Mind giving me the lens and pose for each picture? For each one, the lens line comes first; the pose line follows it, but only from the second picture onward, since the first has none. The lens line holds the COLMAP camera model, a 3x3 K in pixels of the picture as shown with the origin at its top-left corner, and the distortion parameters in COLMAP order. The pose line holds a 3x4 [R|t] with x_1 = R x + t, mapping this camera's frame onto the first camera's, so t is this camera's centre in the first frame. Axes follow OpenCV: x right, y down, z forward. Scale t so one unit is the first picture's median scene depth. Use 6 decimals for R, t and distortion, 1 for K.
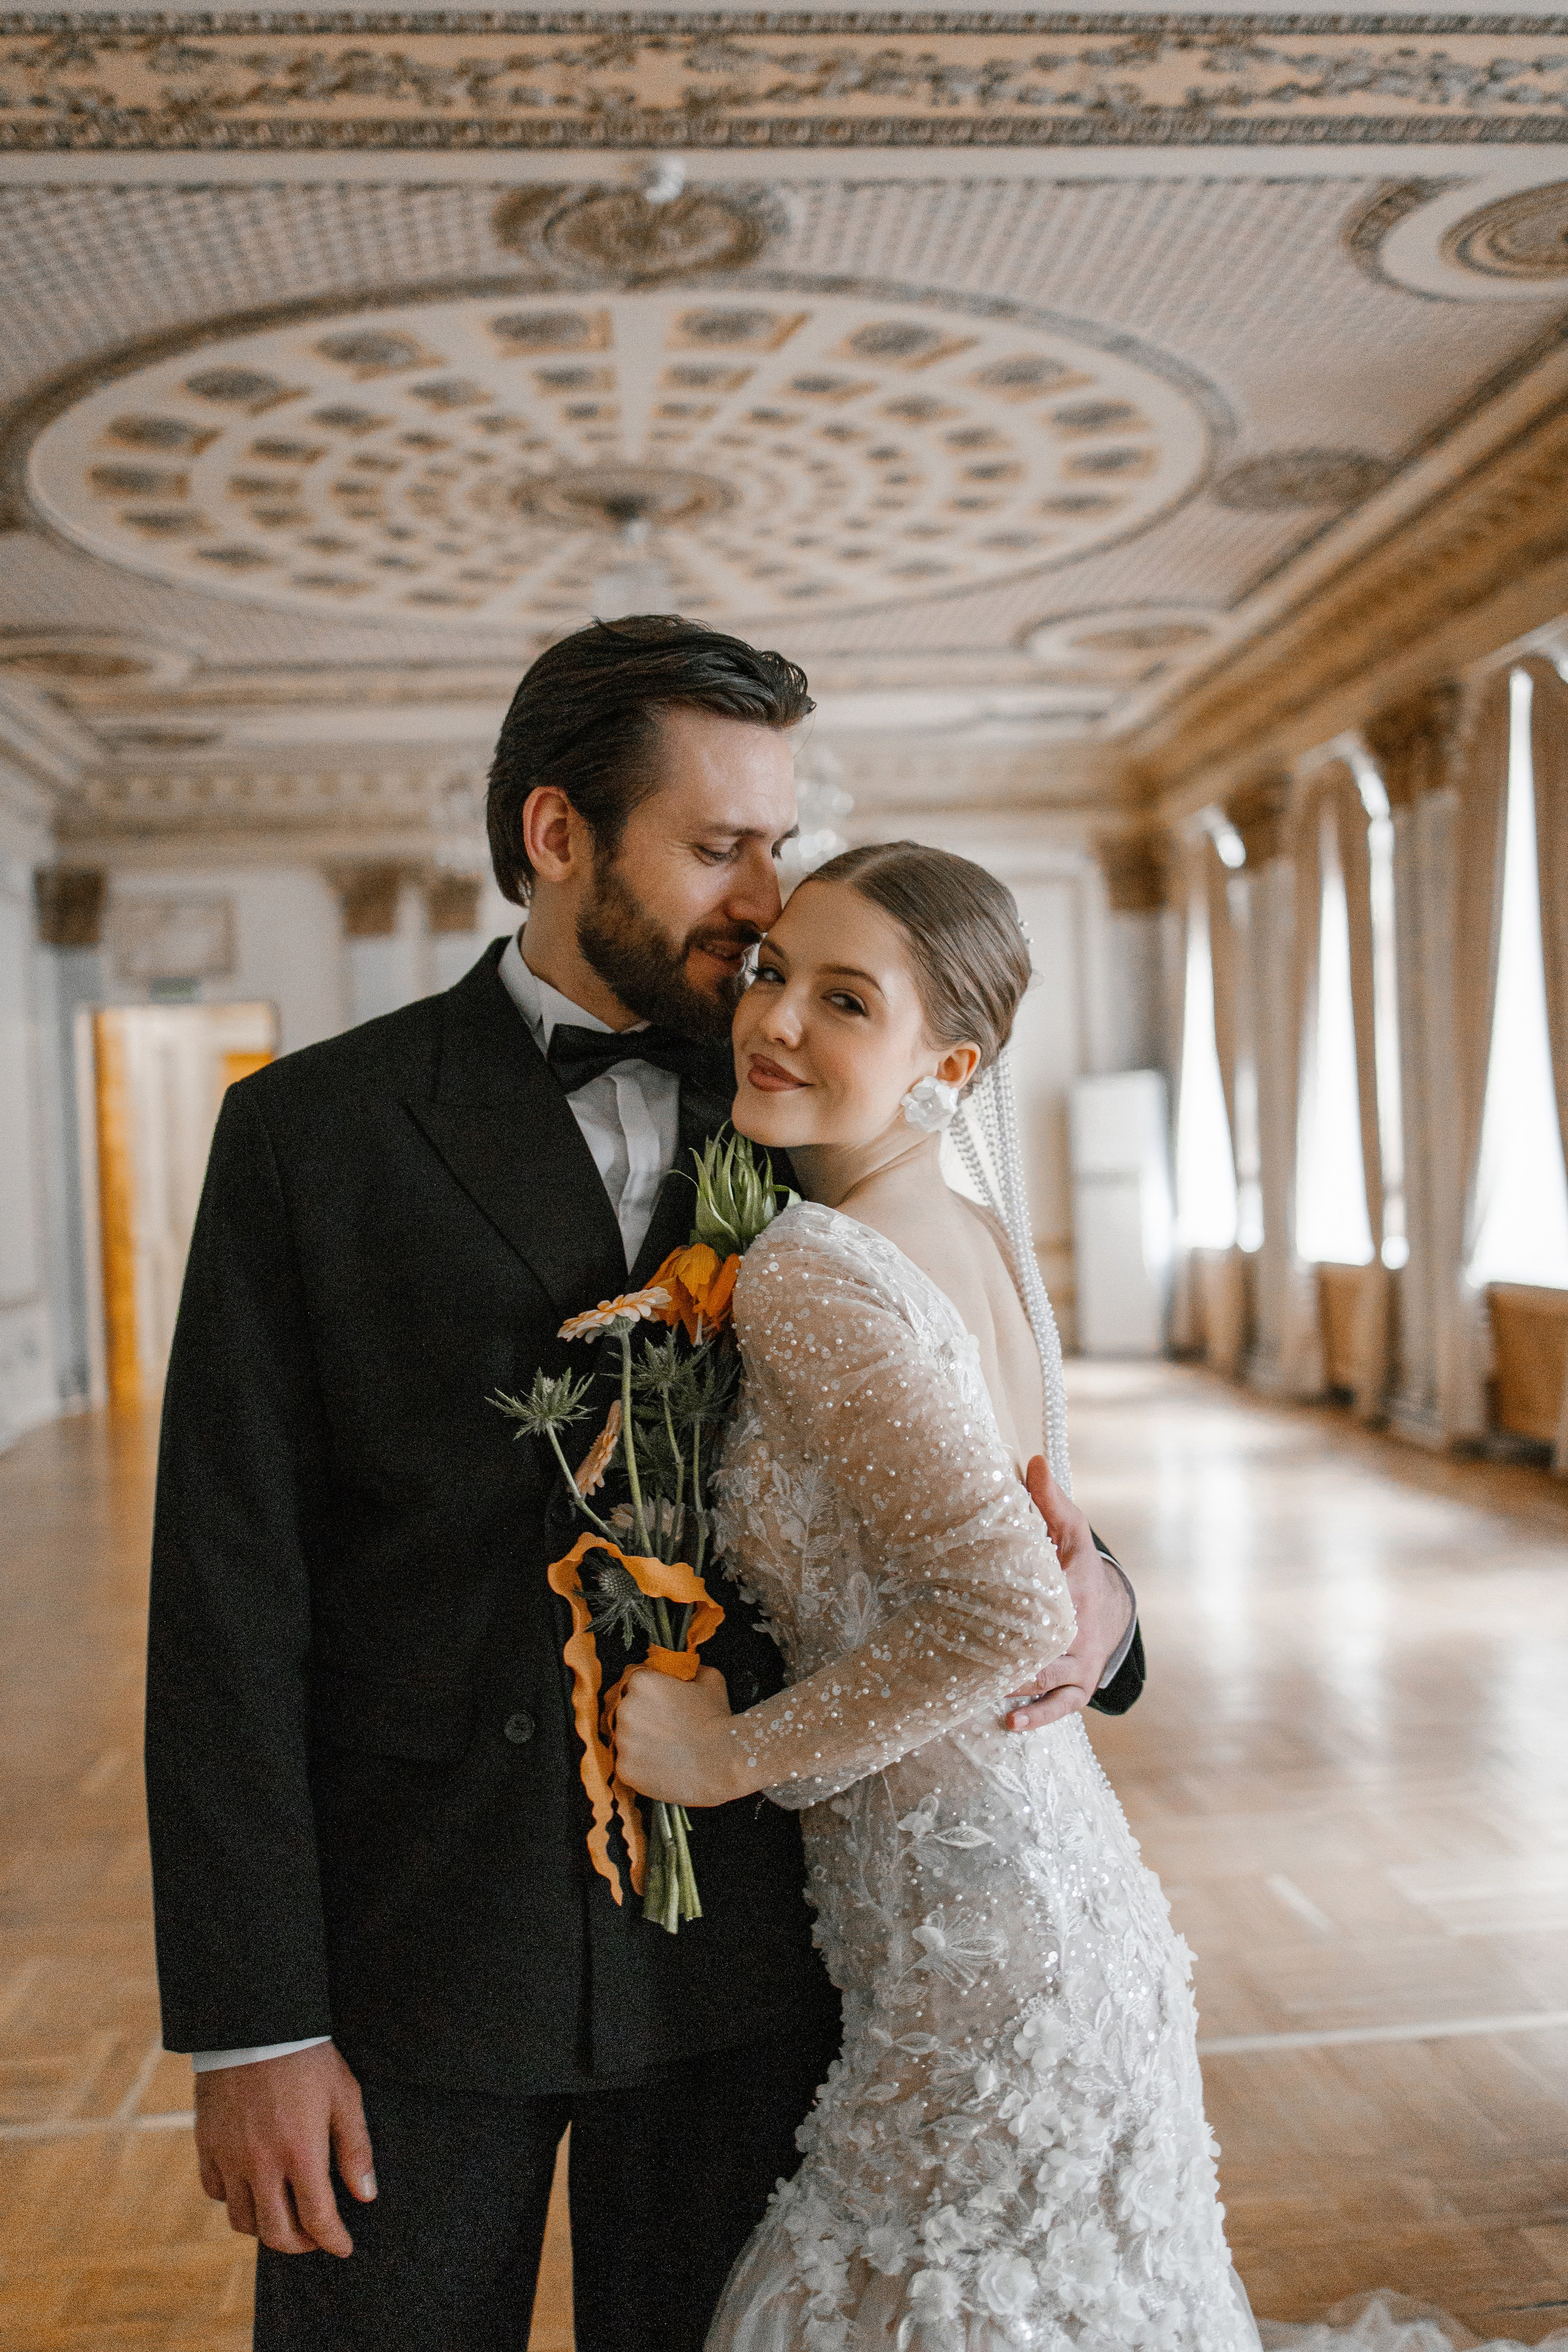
lens RADIAL K [[2241.7, 0, 784.0], [0, 2241.7, 1176.0], [0, 0, 1]] dist [0.012863, -0.067769]
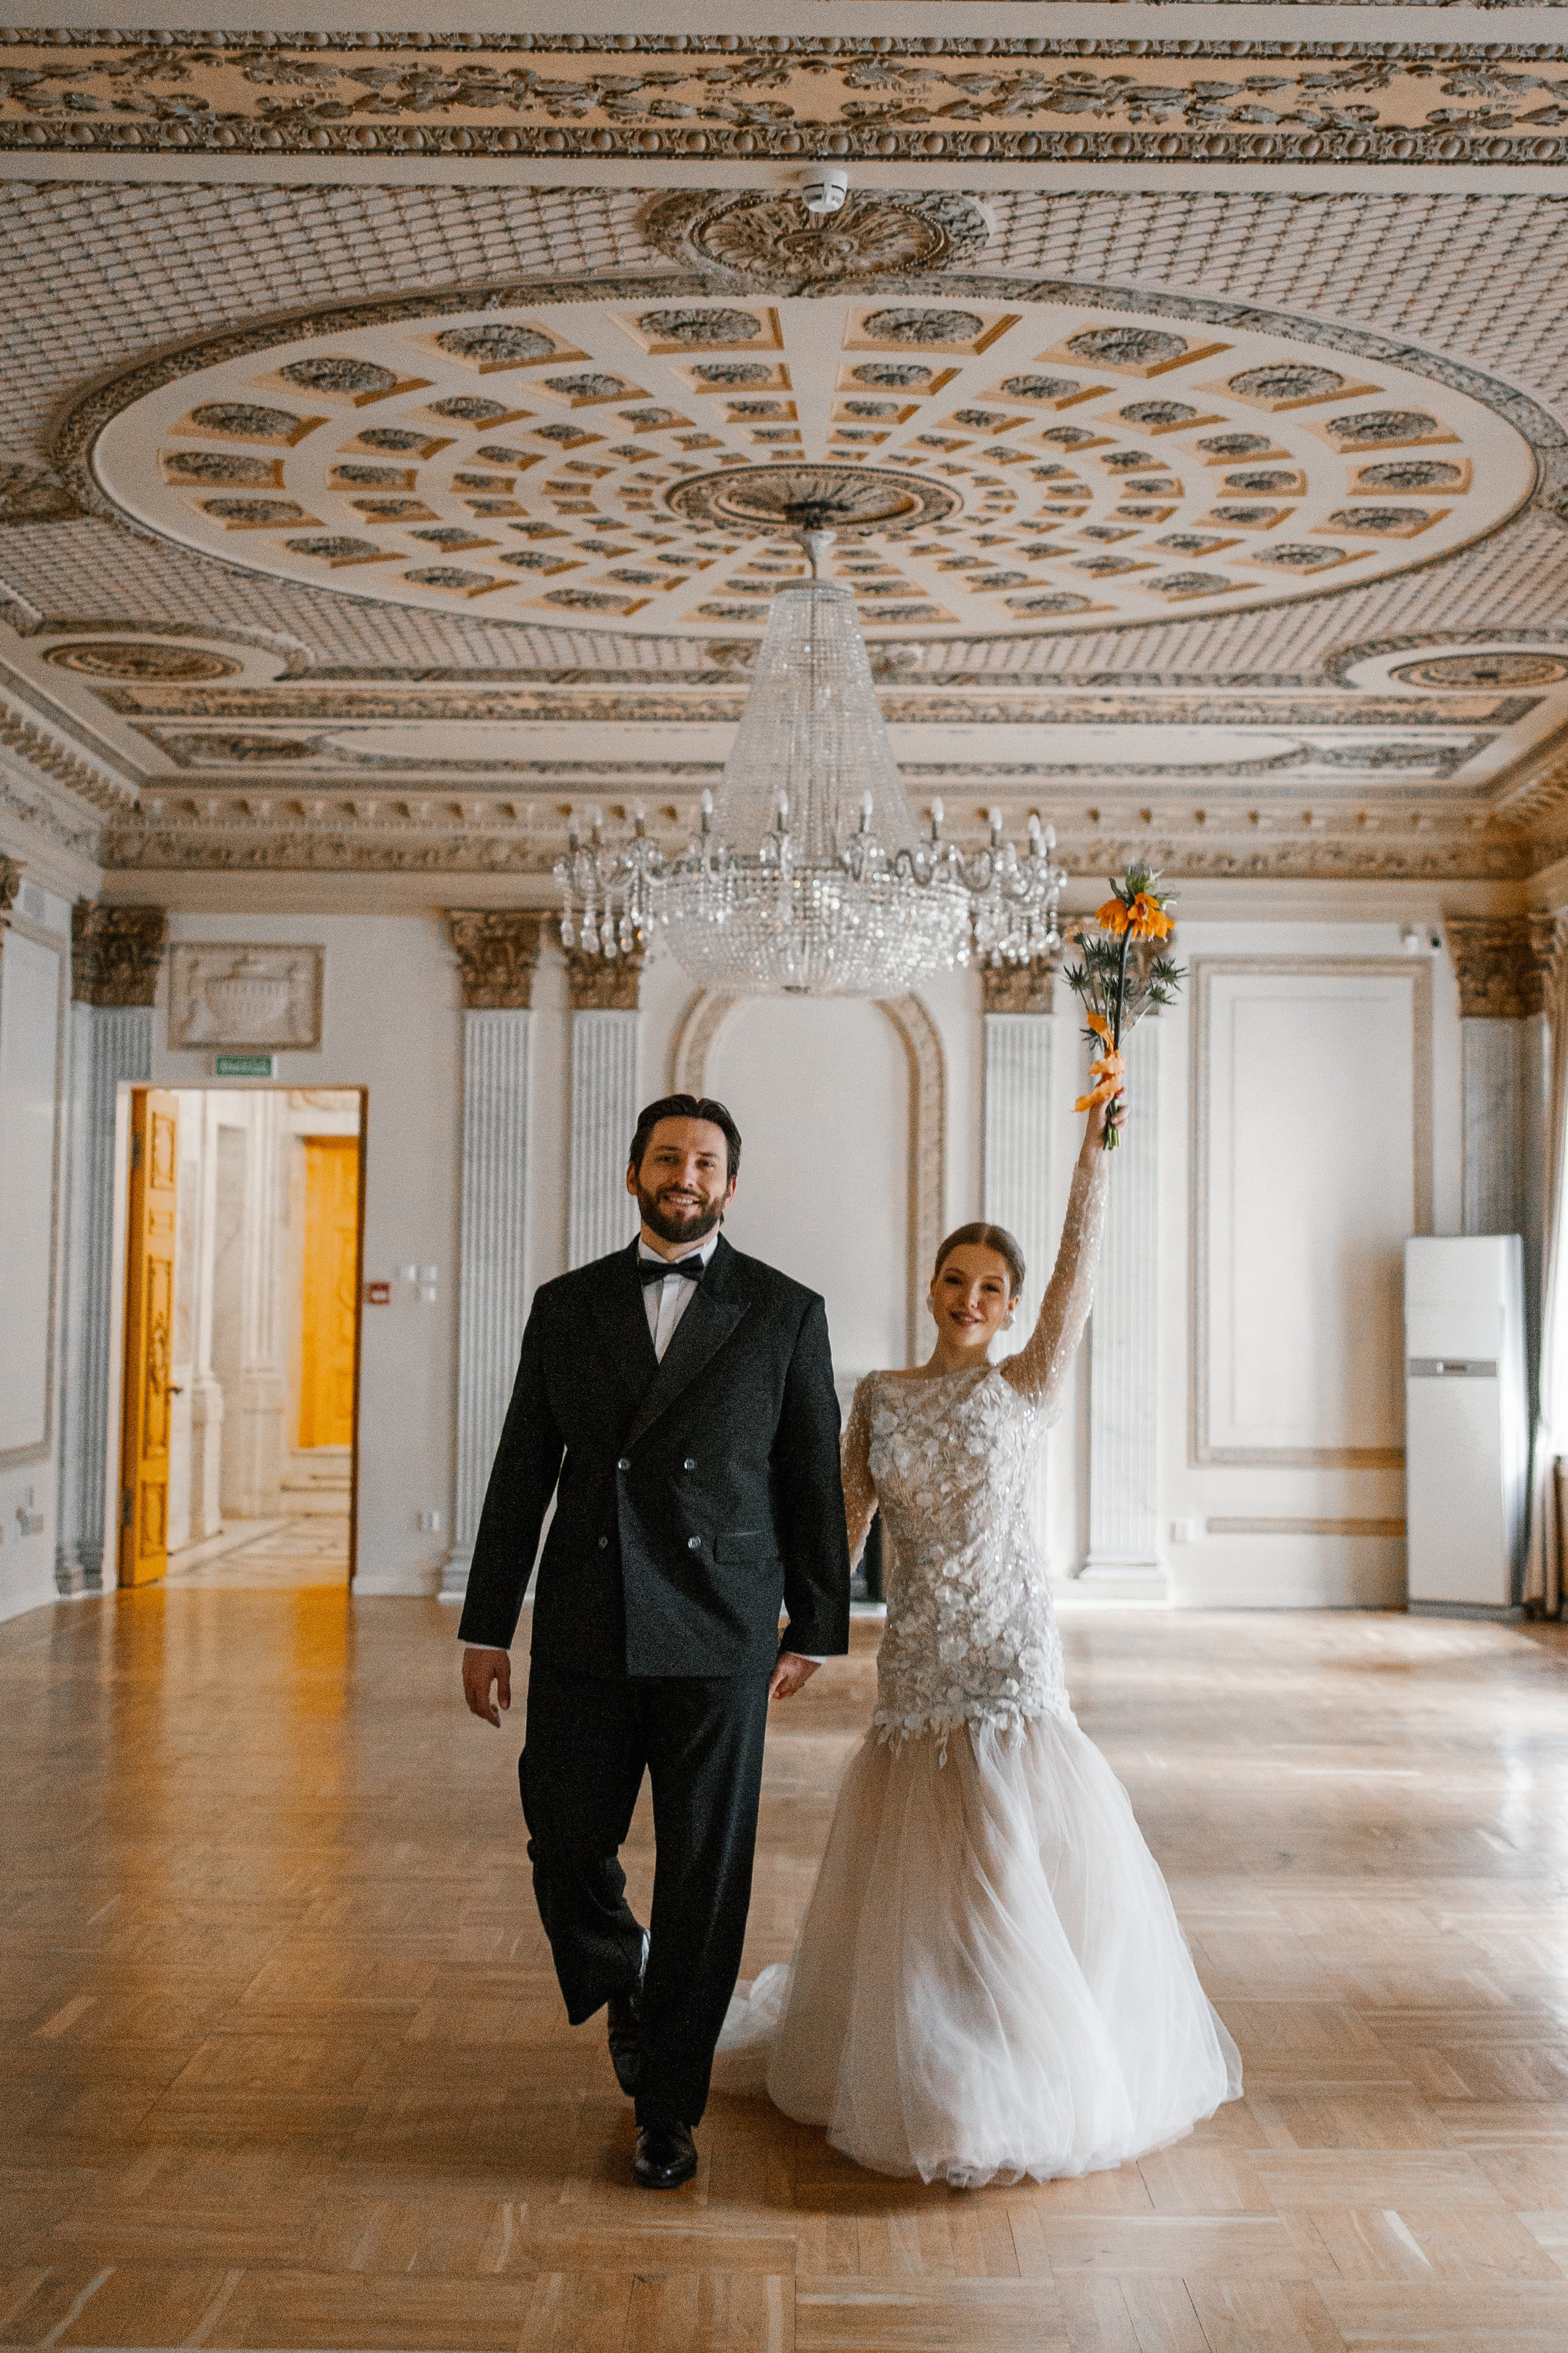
lens RADIAL K [[3138.8, 0, 830.6], [0, 3138.8, 1056.7], [0, 0, 1]] dist [0.004888, -0.035125]
pose [[0.995505, 0.042576, -0.084594, 0.054477], [-0.049795, 0.995123, -0.085146, -0.007489], [0.080556, 0.088976, 0.992771, -0.146529]]
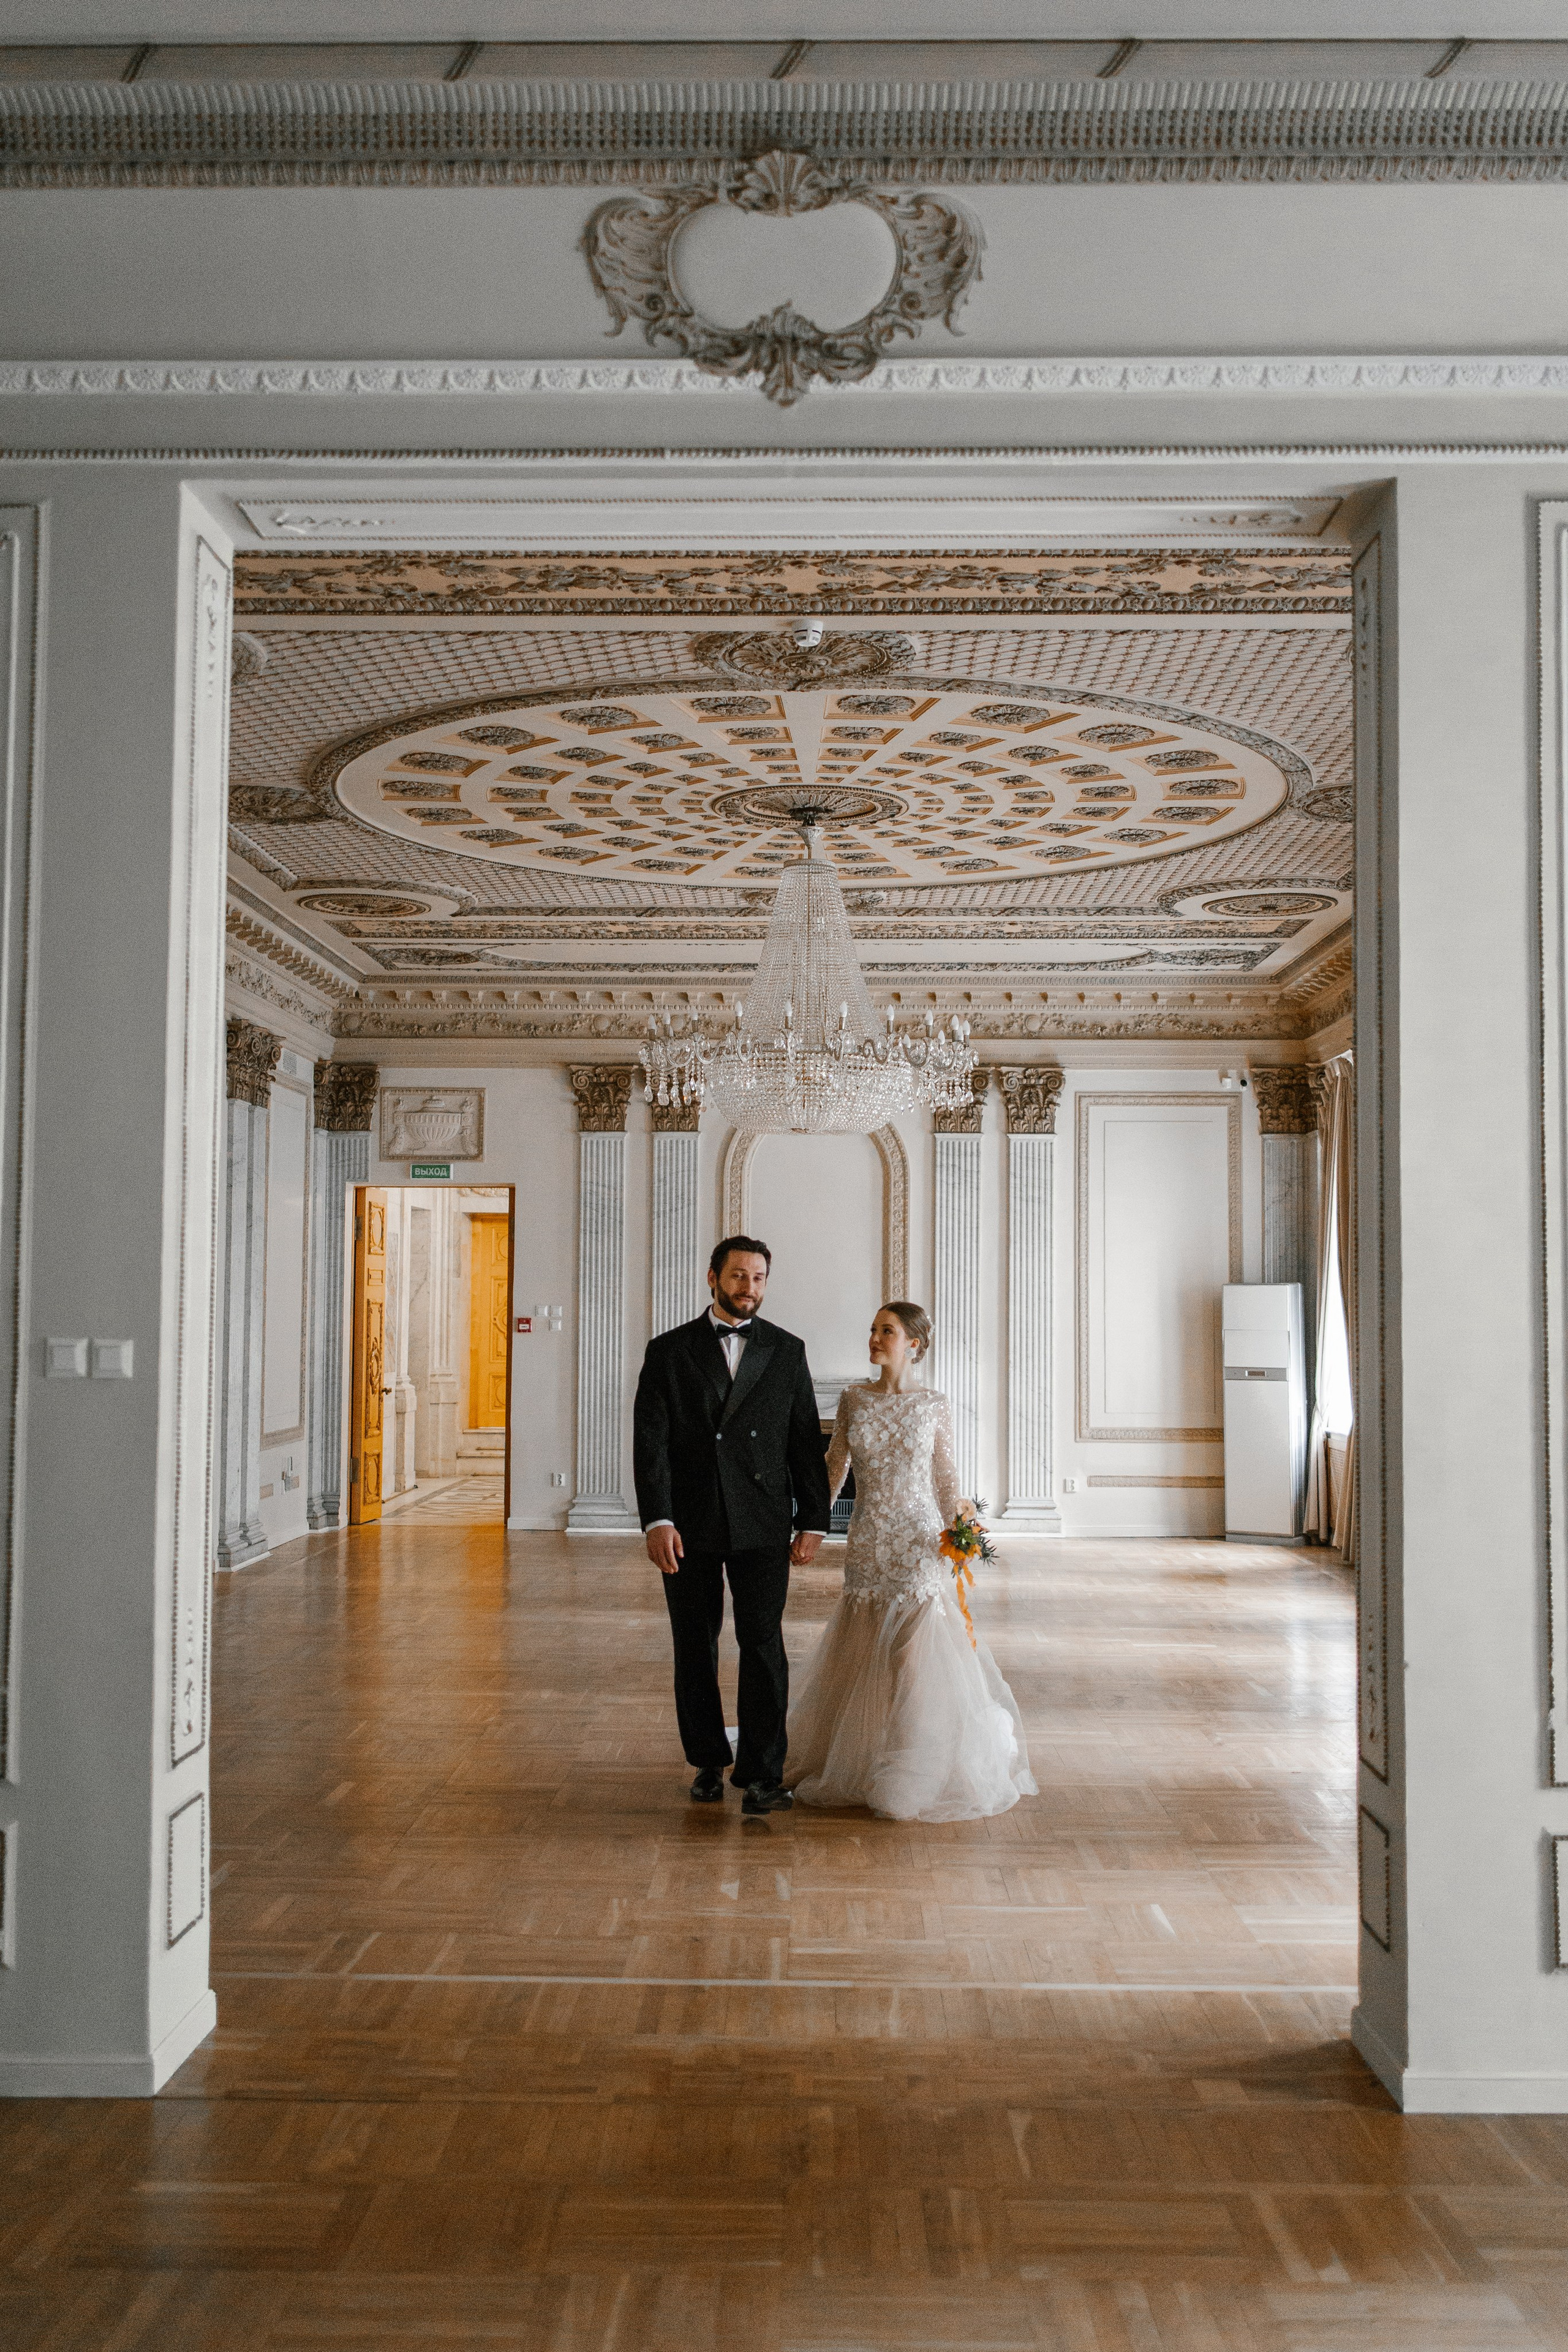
lens RADIAL K [[2241.7, 0, 784.0], [0, 2241.7, 1176.0], [0, 0, 1]] dist [0.012863, -0.067769]
pose [[0.993335, 0.038423, -0.108673, 0.076675], [-0.046252, 0.996442, -0.070455, -0.018396], [0.105580, 0.075012, 0.991578, -0.270936]]
